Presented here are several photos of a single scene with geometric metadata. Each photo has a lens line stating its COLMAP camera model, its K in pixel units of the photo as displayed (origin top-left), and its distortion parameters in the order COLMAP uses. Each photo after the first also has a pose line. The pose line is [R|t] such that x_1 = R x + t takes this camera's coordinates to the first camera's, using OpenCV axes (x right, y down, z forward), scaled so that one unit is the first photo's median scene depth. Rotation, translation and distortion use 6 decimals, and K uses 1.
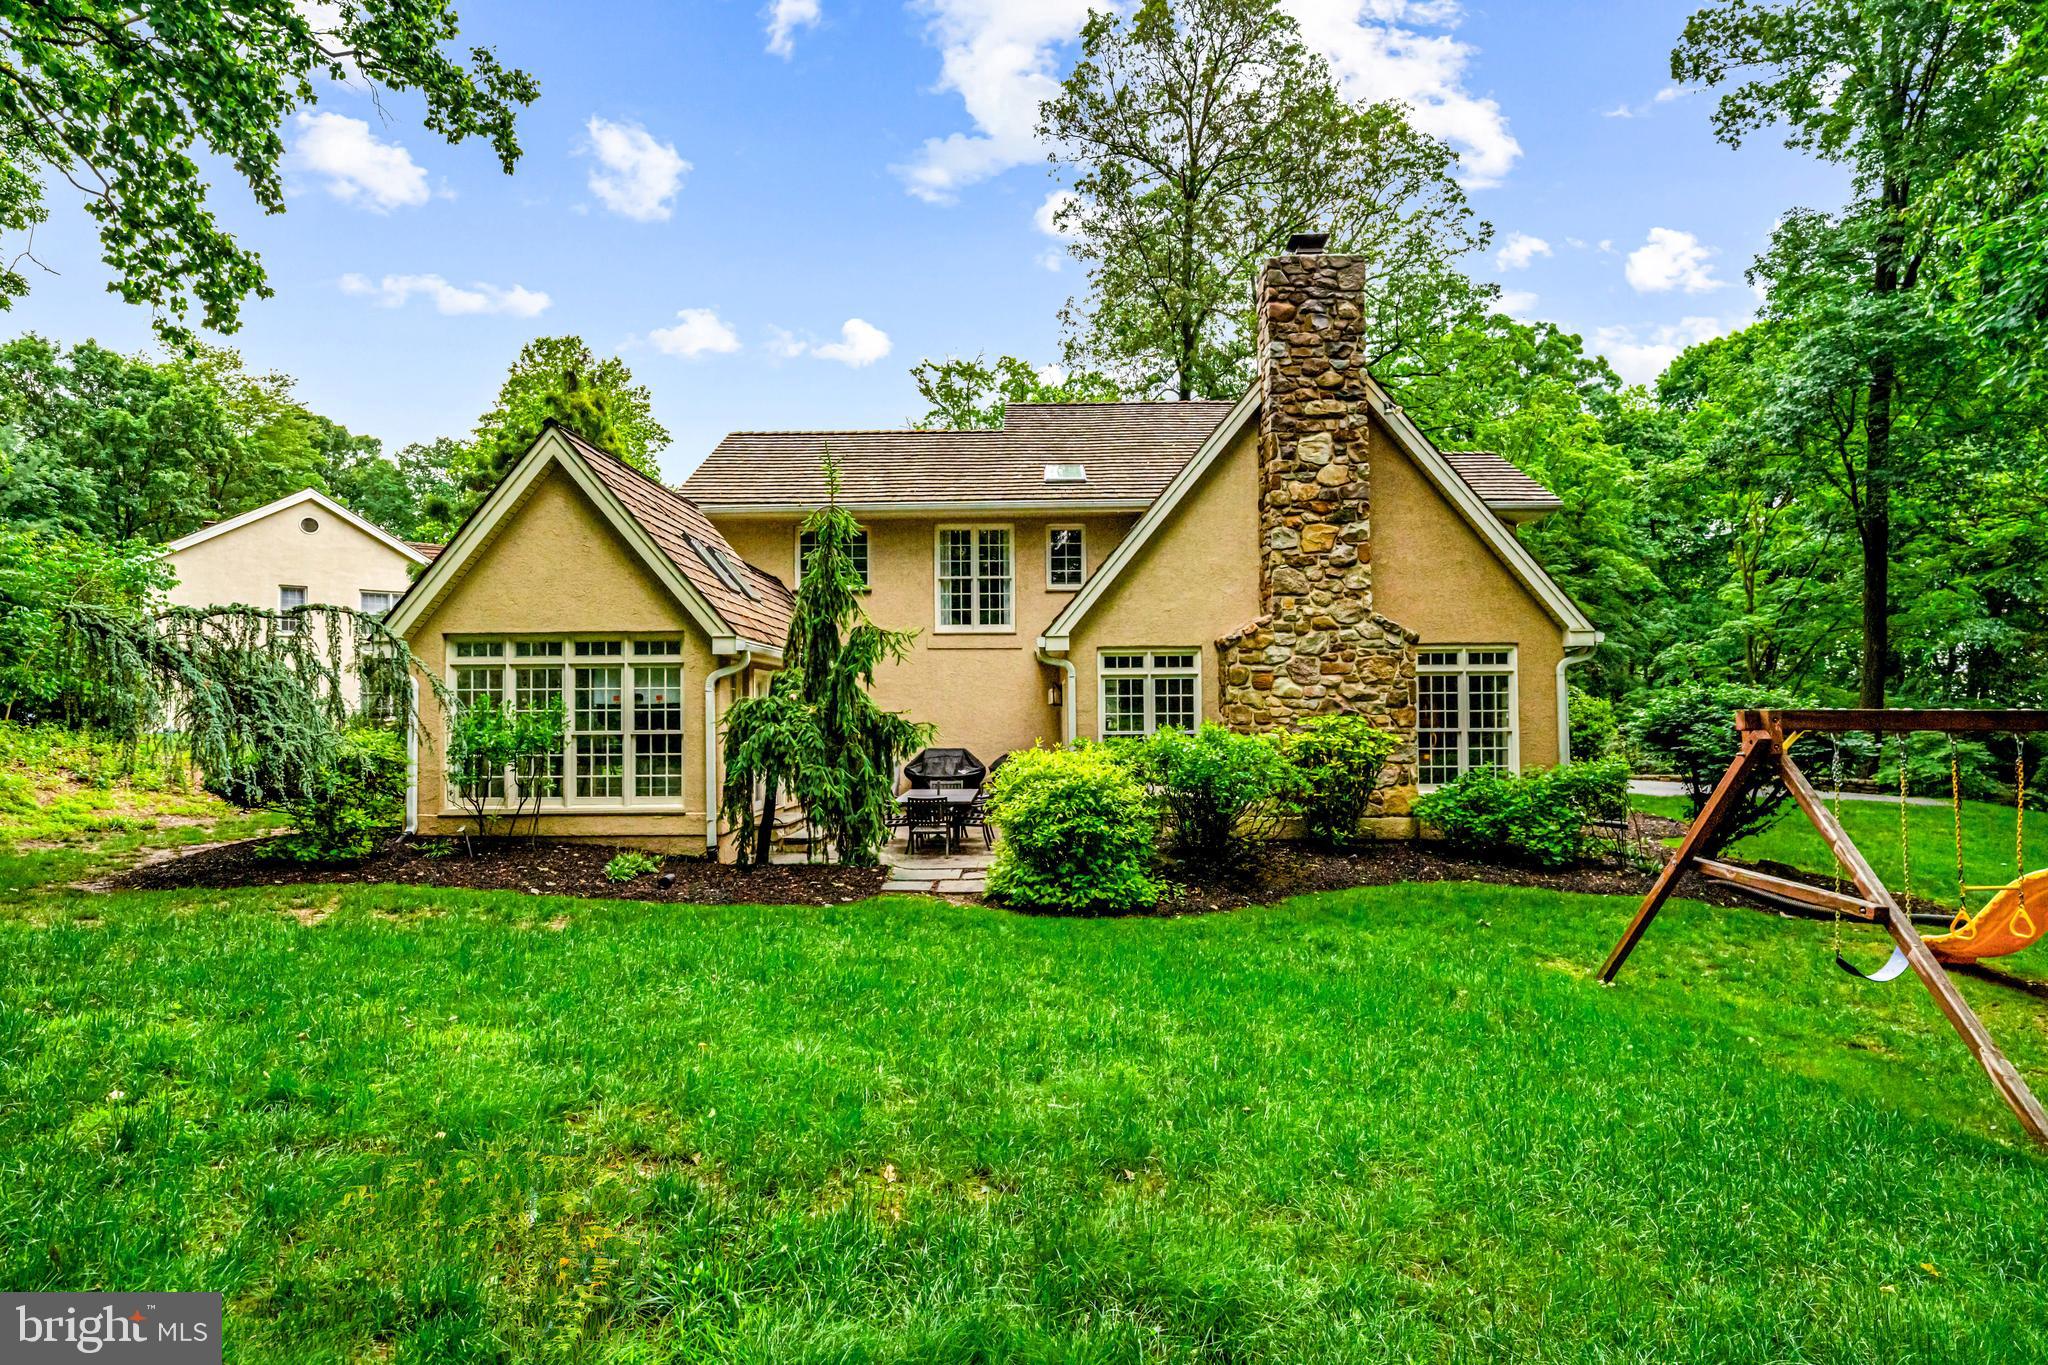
lens RADIAL K [[1036.3, 0, 1025.2], [0, 1036.3, 692.3], [0, 0, 1]] dist [0.005097, 0.000659]
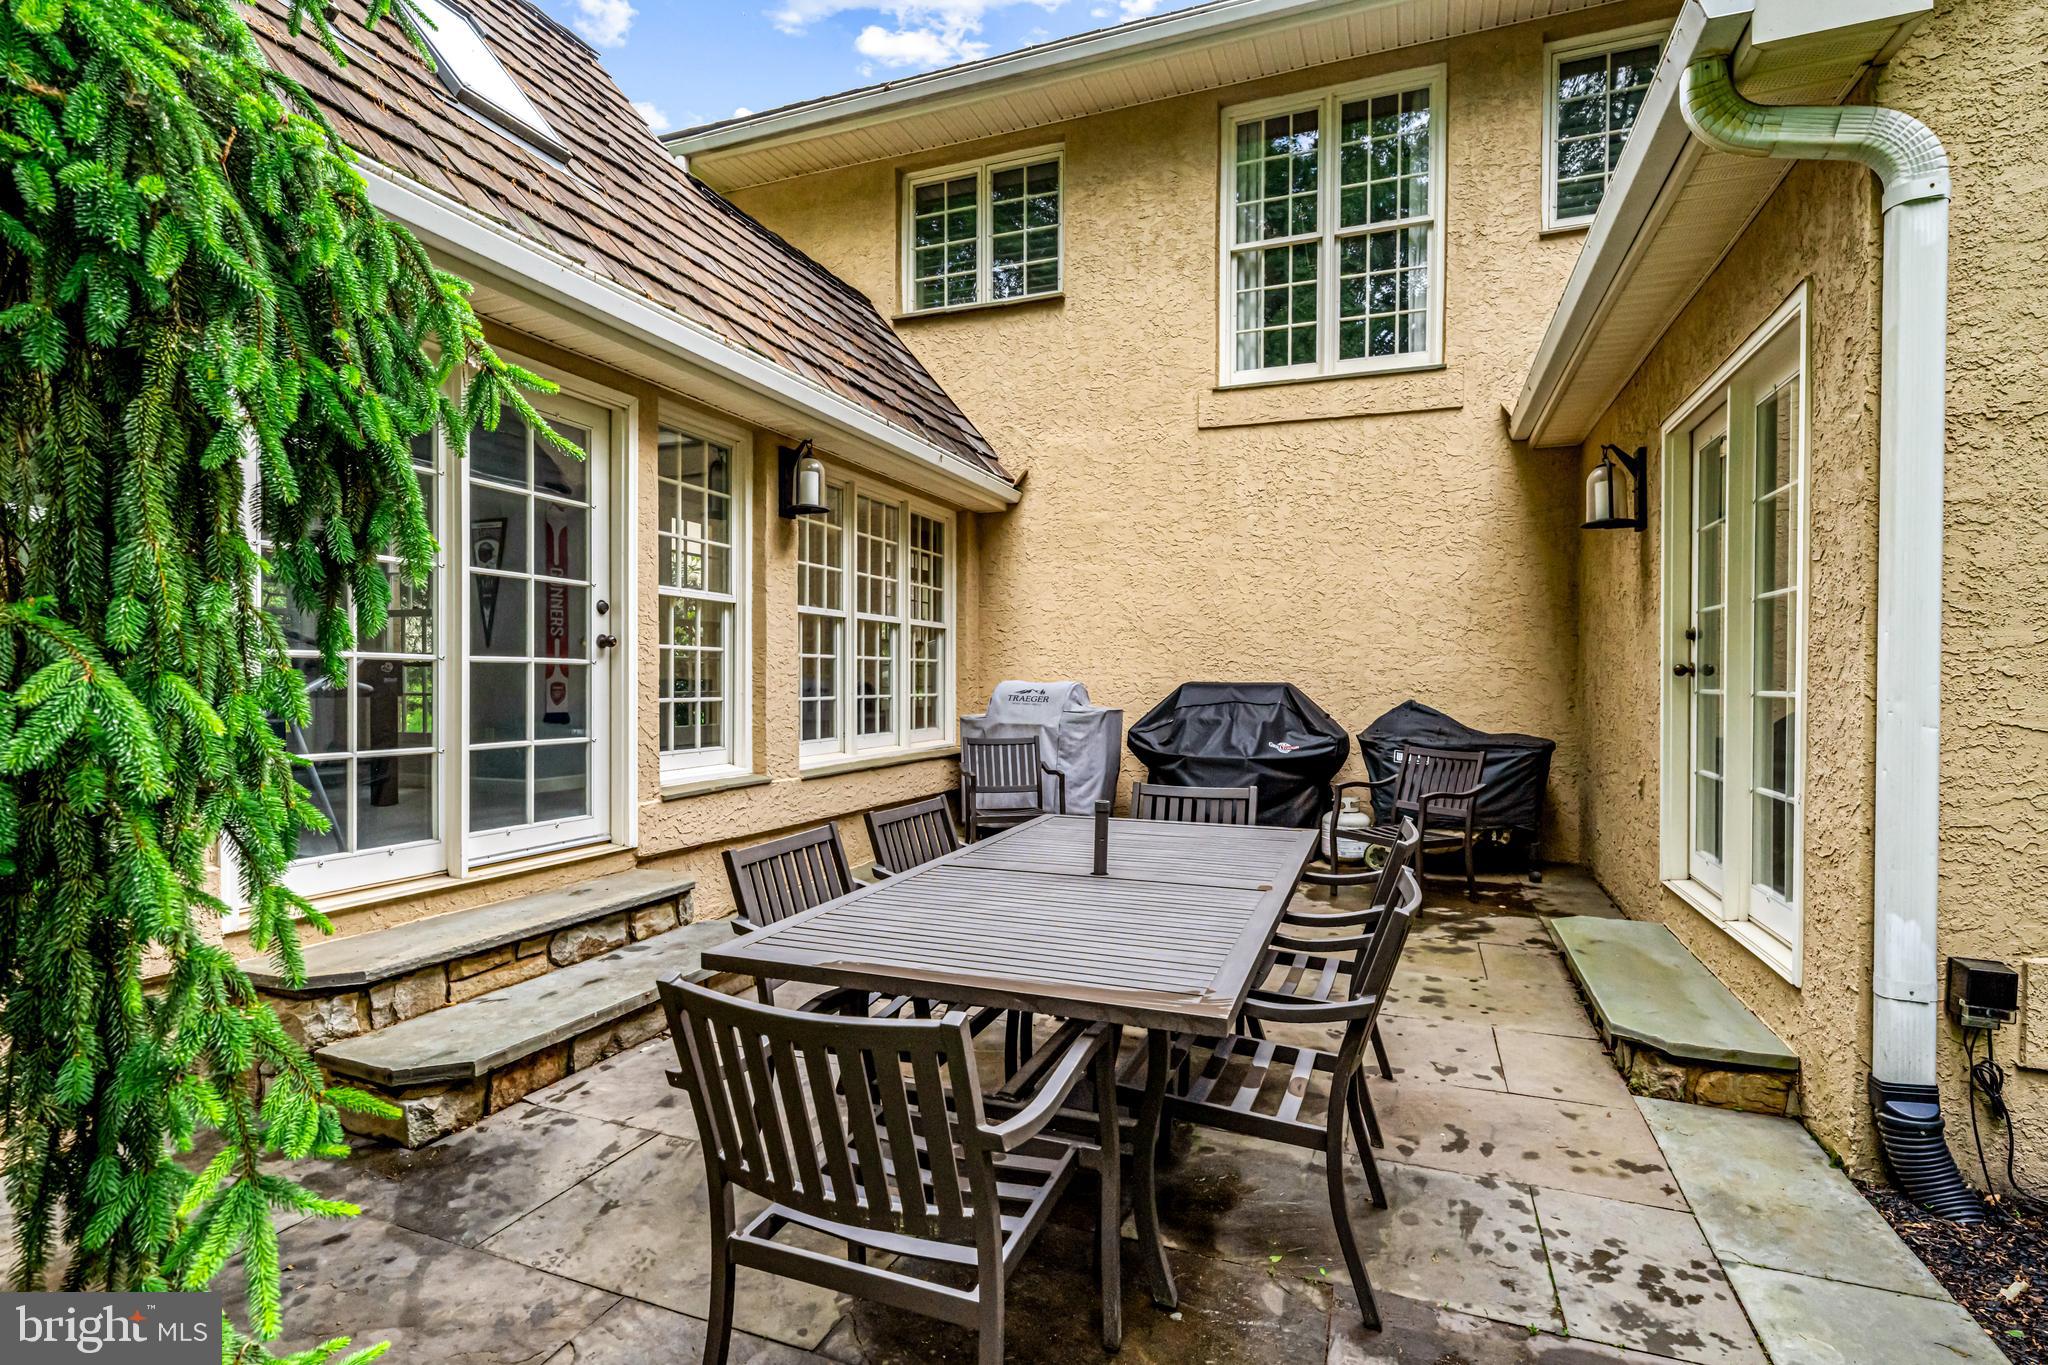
lens RADIAL K [[991.6, 0, 1014.9], [0, 991.6, 681.7], [0, 0, 1]] dist [0.003296, 0.000137]
pose [[0.932341, 0.014246, -0.361301, -0.028445], [-0.005984, 0.999695, 0.023976, 0.057538], [0.361532, -0.020191, 0.932141, 0.803702]]
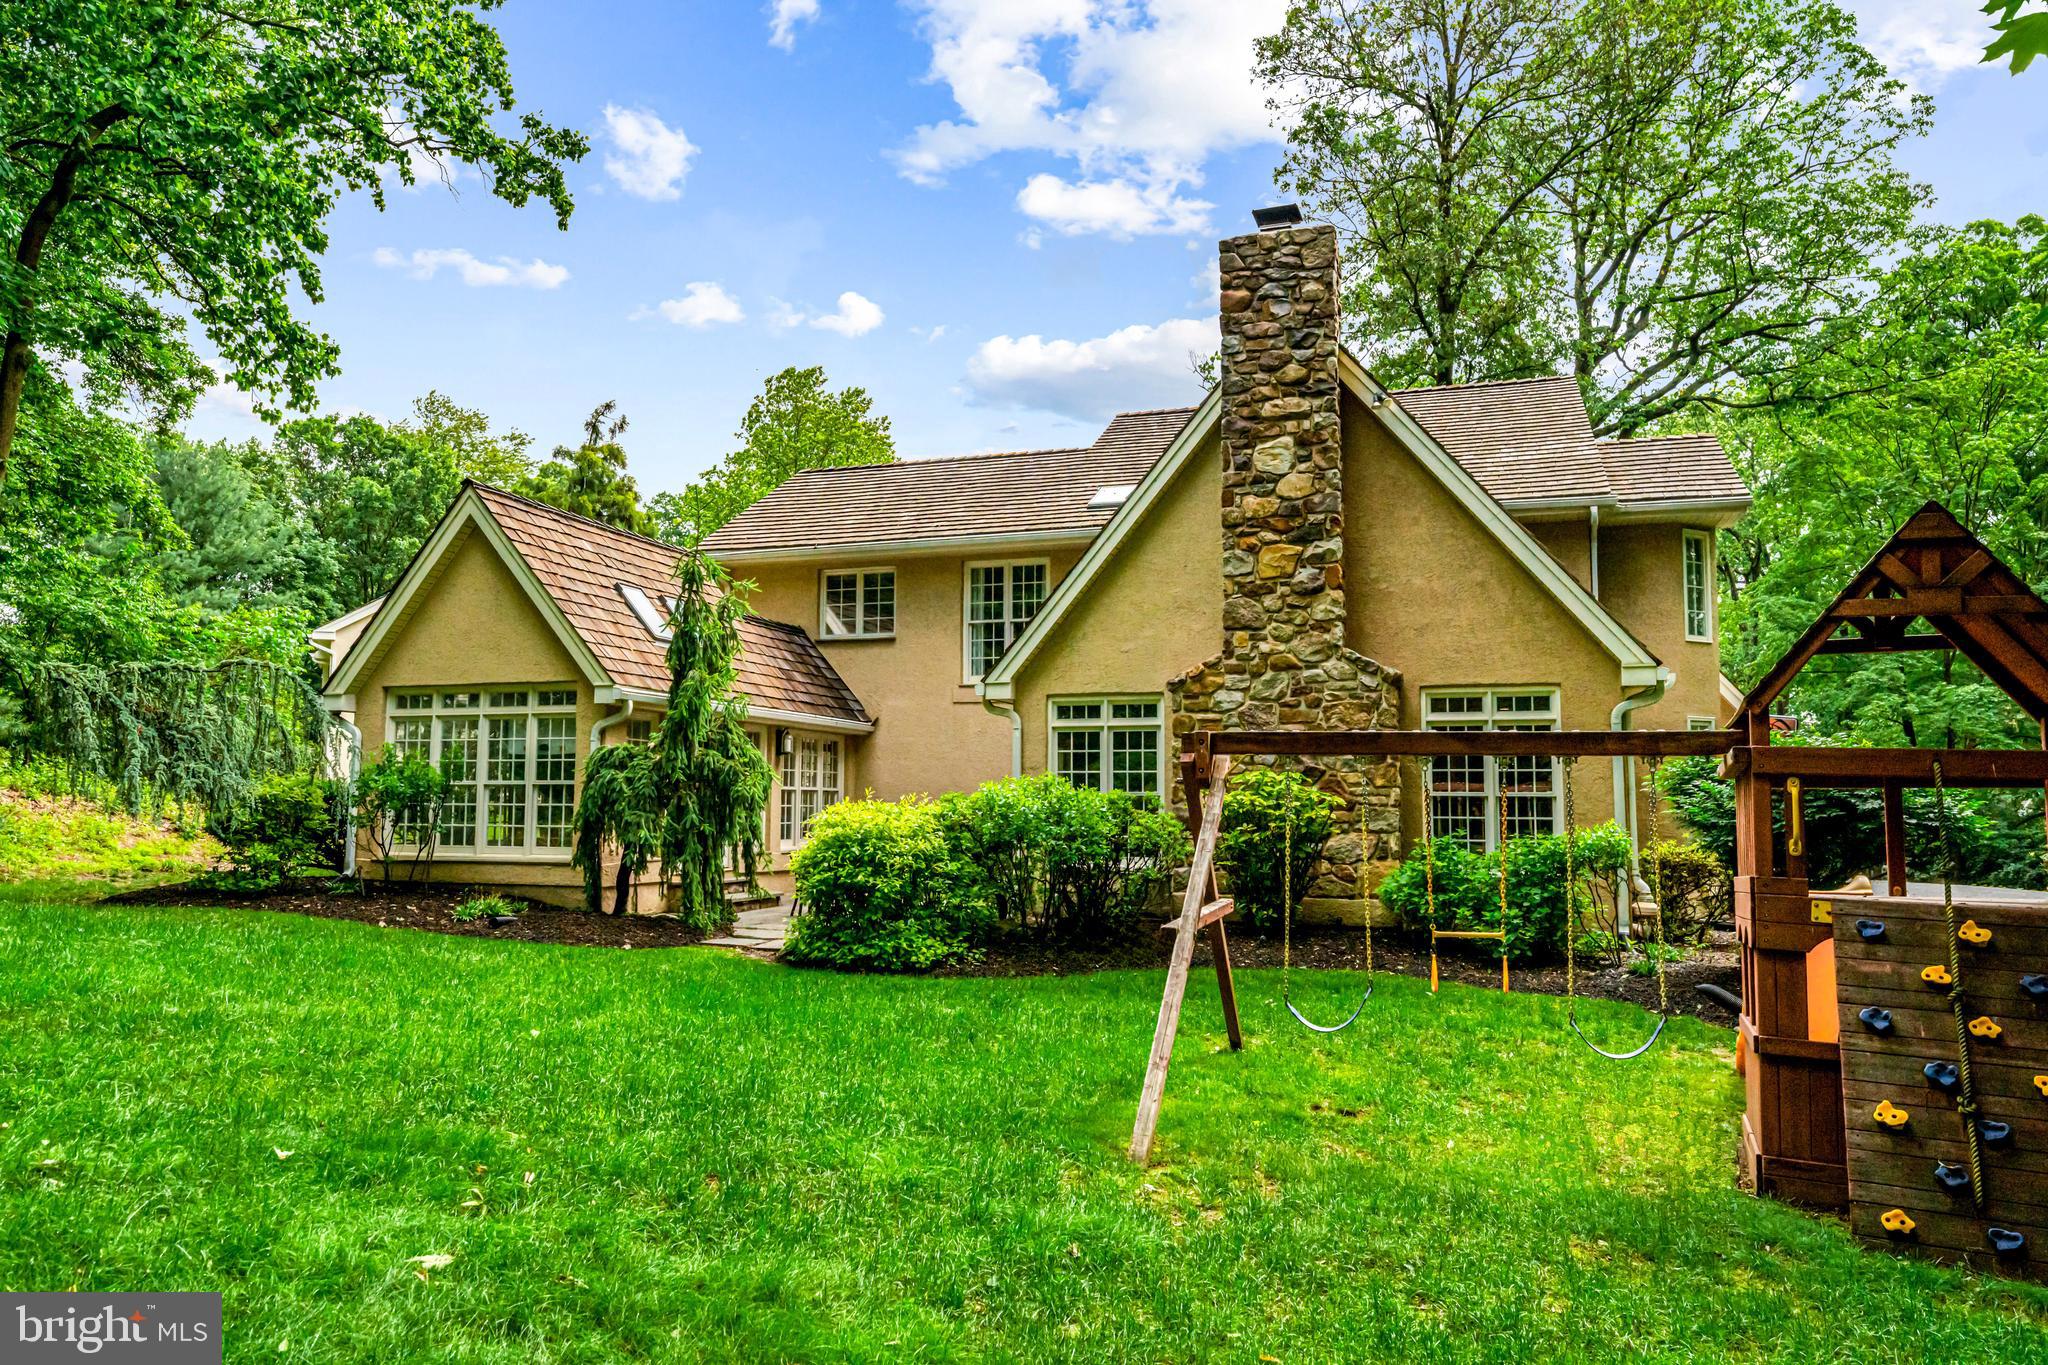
lens RADIAL K [[1359.1, 0, 1033.7], [0, 1359.1, 690.2], [0, 0, 1]] dist [0.007924, 0.005687]
pose [[0.953007, -0.013026, -0.302667, 0.410746], [-0.006552, 0.997955, -0.063580, 0.025675], [0.302876, 0.062575, 0.950973, -0.095030]]
